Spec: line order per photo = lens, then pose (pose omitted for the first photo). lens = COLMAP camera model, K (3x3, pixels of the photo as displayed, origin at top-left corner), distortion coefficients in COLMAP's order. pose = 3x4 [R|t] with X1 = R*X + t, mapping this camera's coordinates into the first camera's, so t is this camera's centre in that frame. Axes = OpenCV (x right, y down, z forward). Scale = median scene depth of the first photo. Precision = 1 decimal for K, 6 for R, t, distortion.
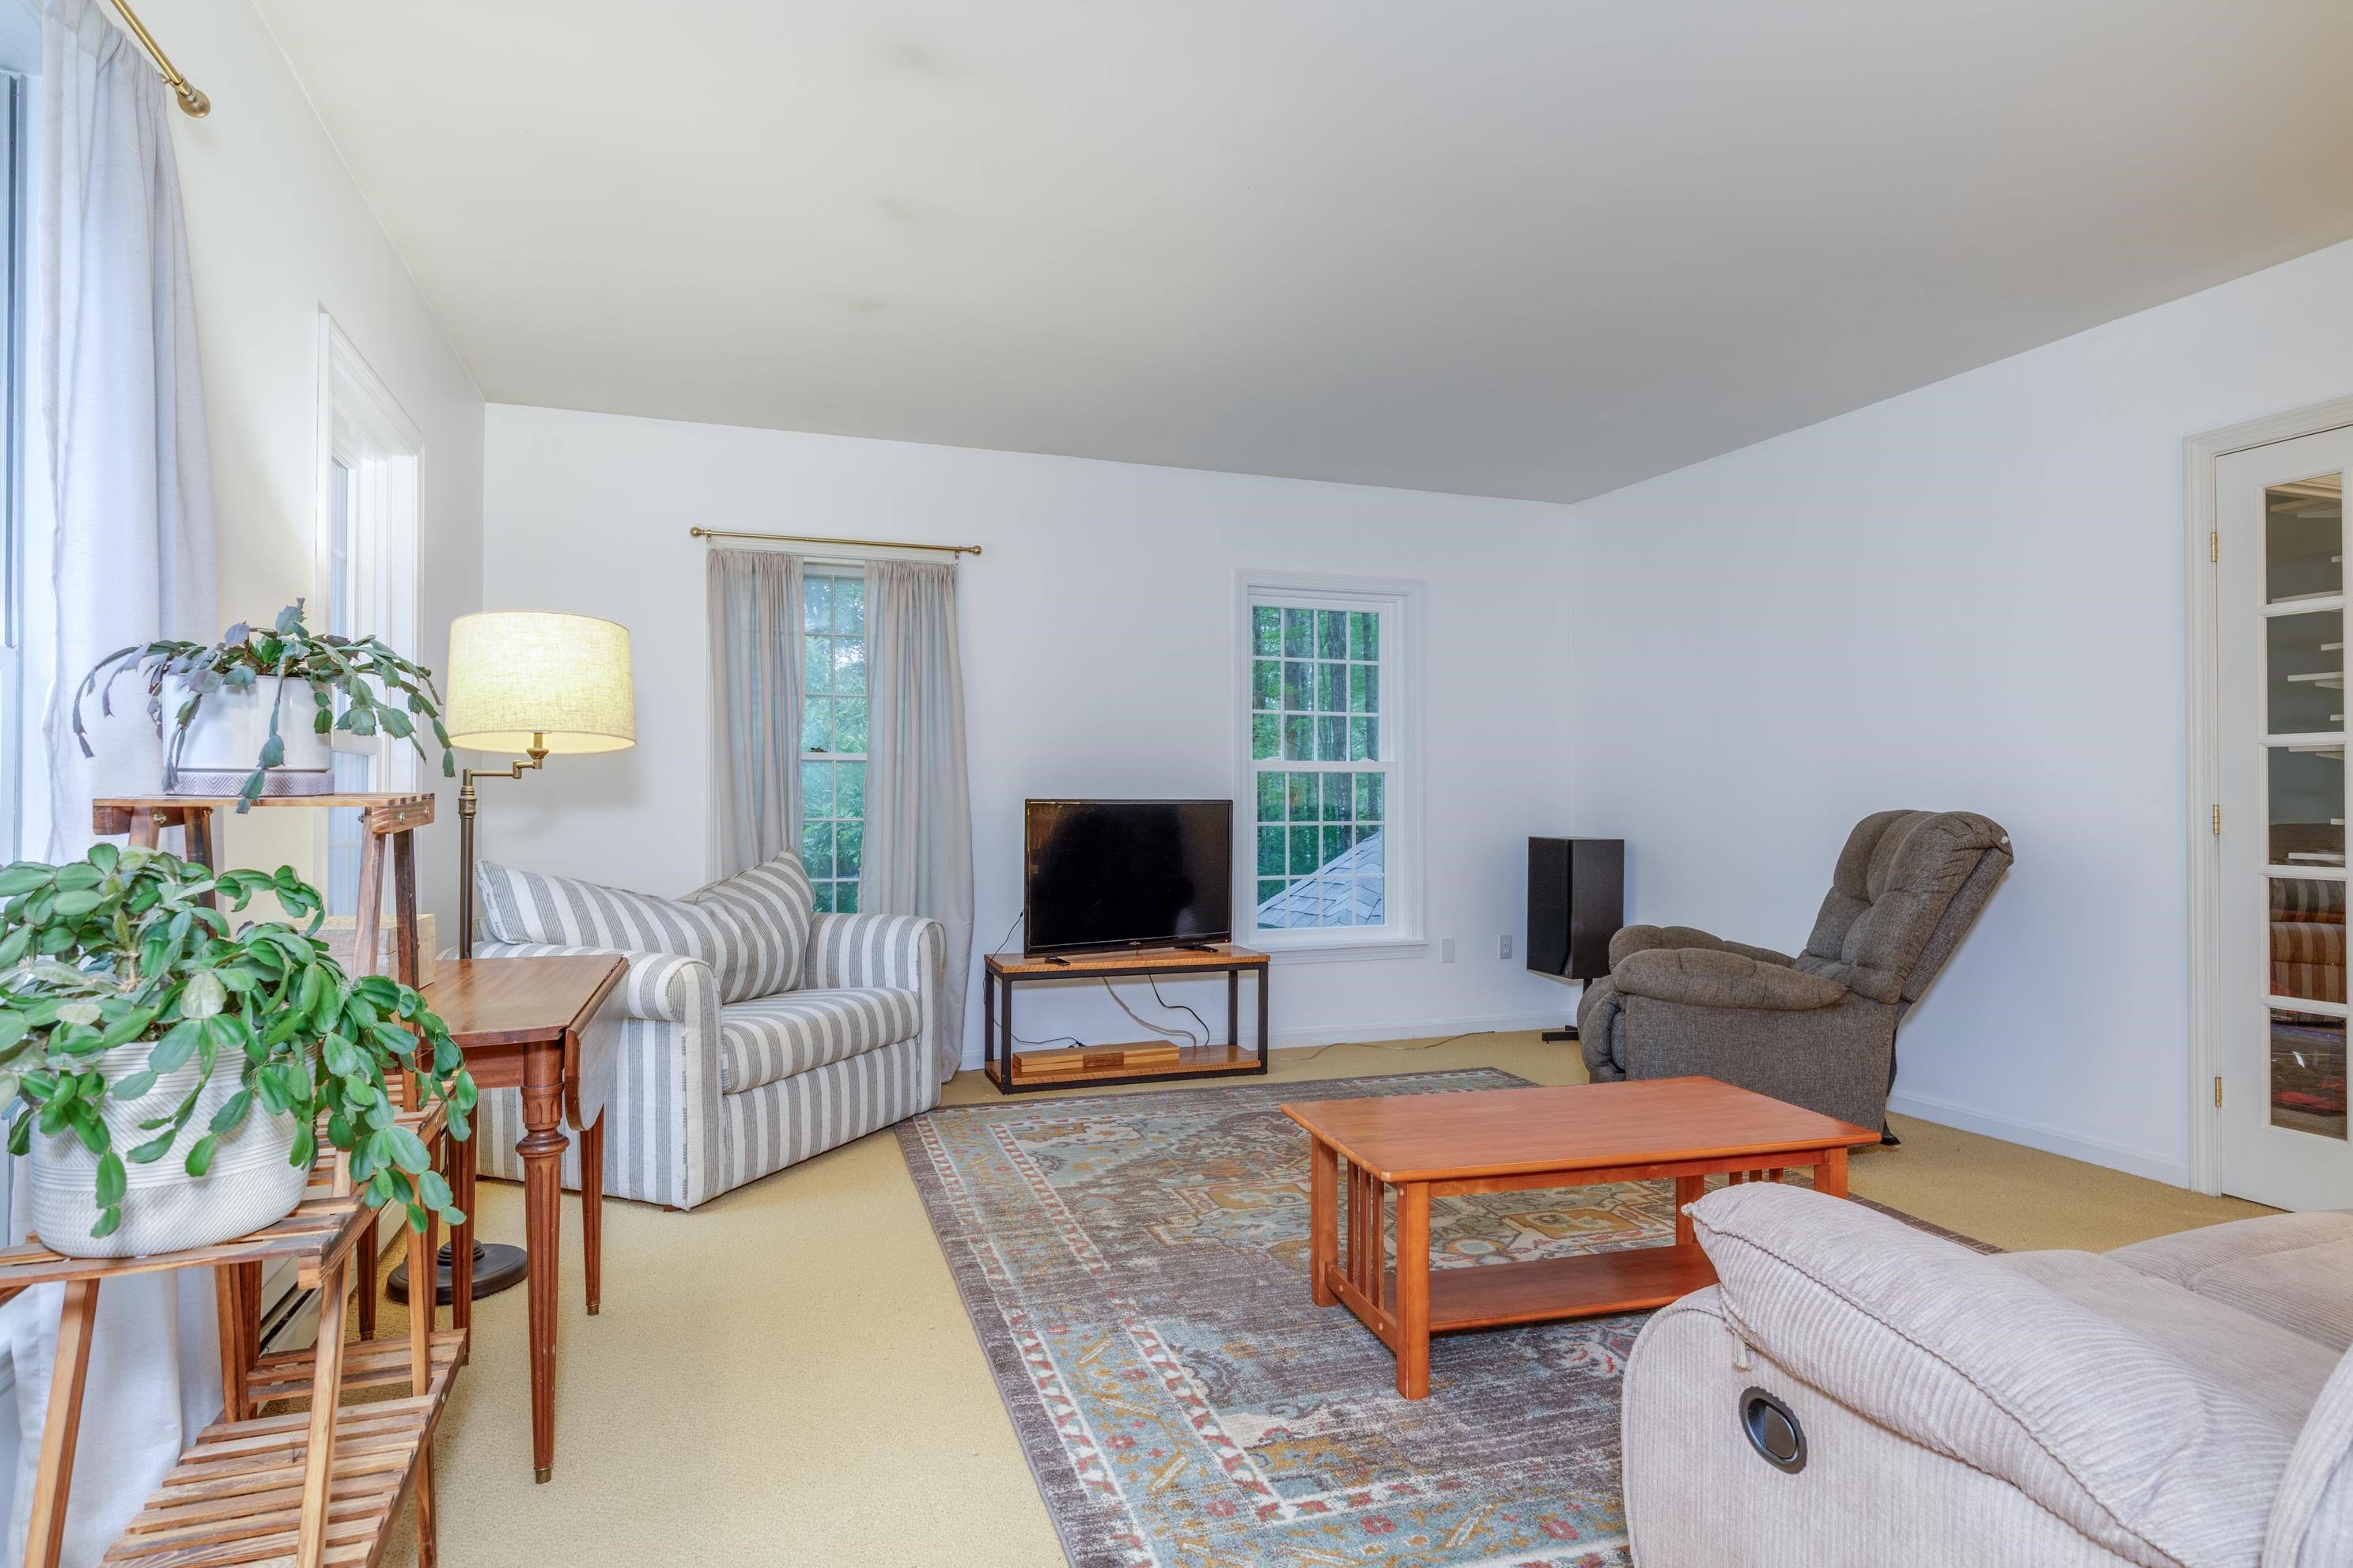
lens RADIAL K [[1266.7, 0, 1172.2], [0, 1266.7, 796.6], [0, 0, 1]] dist [-0.004917, 0.002634]
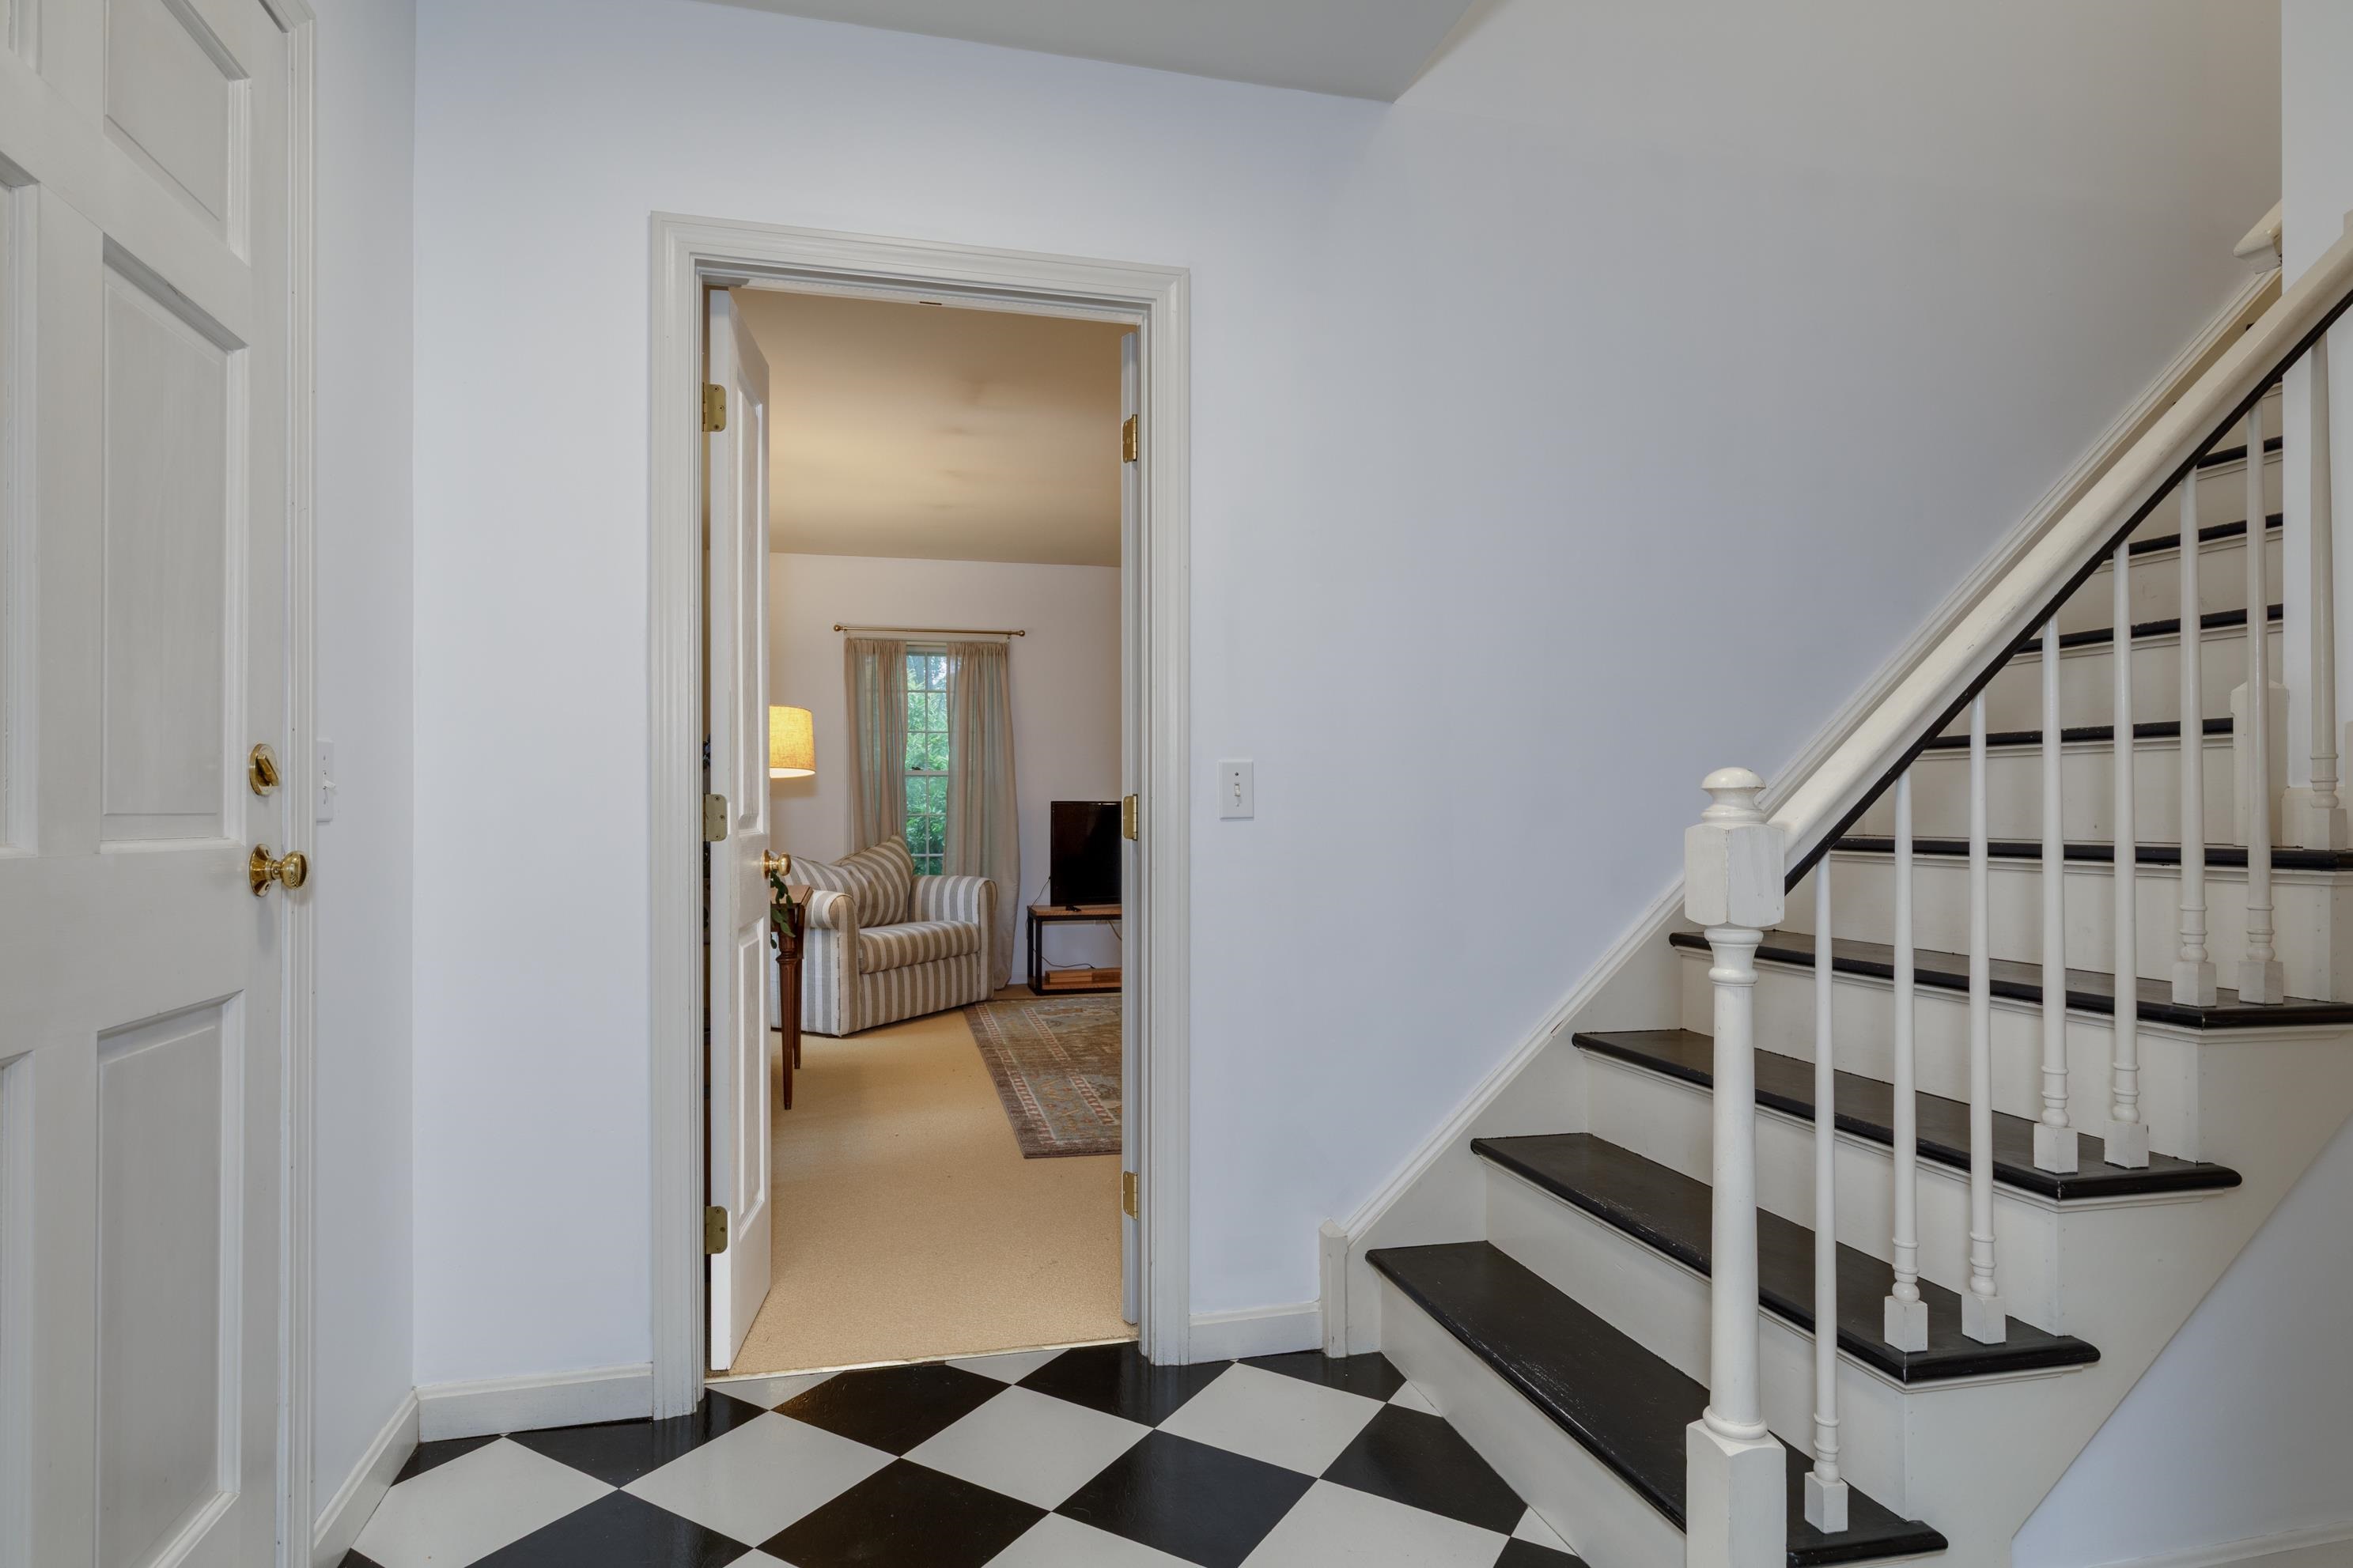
lens RADIAL K [[1266.7, 0, 1190.7], [0, 1266.7, 788.8], [0, 0, 1]] dist [-0.004917, 0.002634]
pose [[0.997710, -0.003478, -0.067553, 0.167841], [0.003004, 0.999970, -0.007113, -0.001296], [0.067576, 0.006894, 0.997690, -0.546975]]
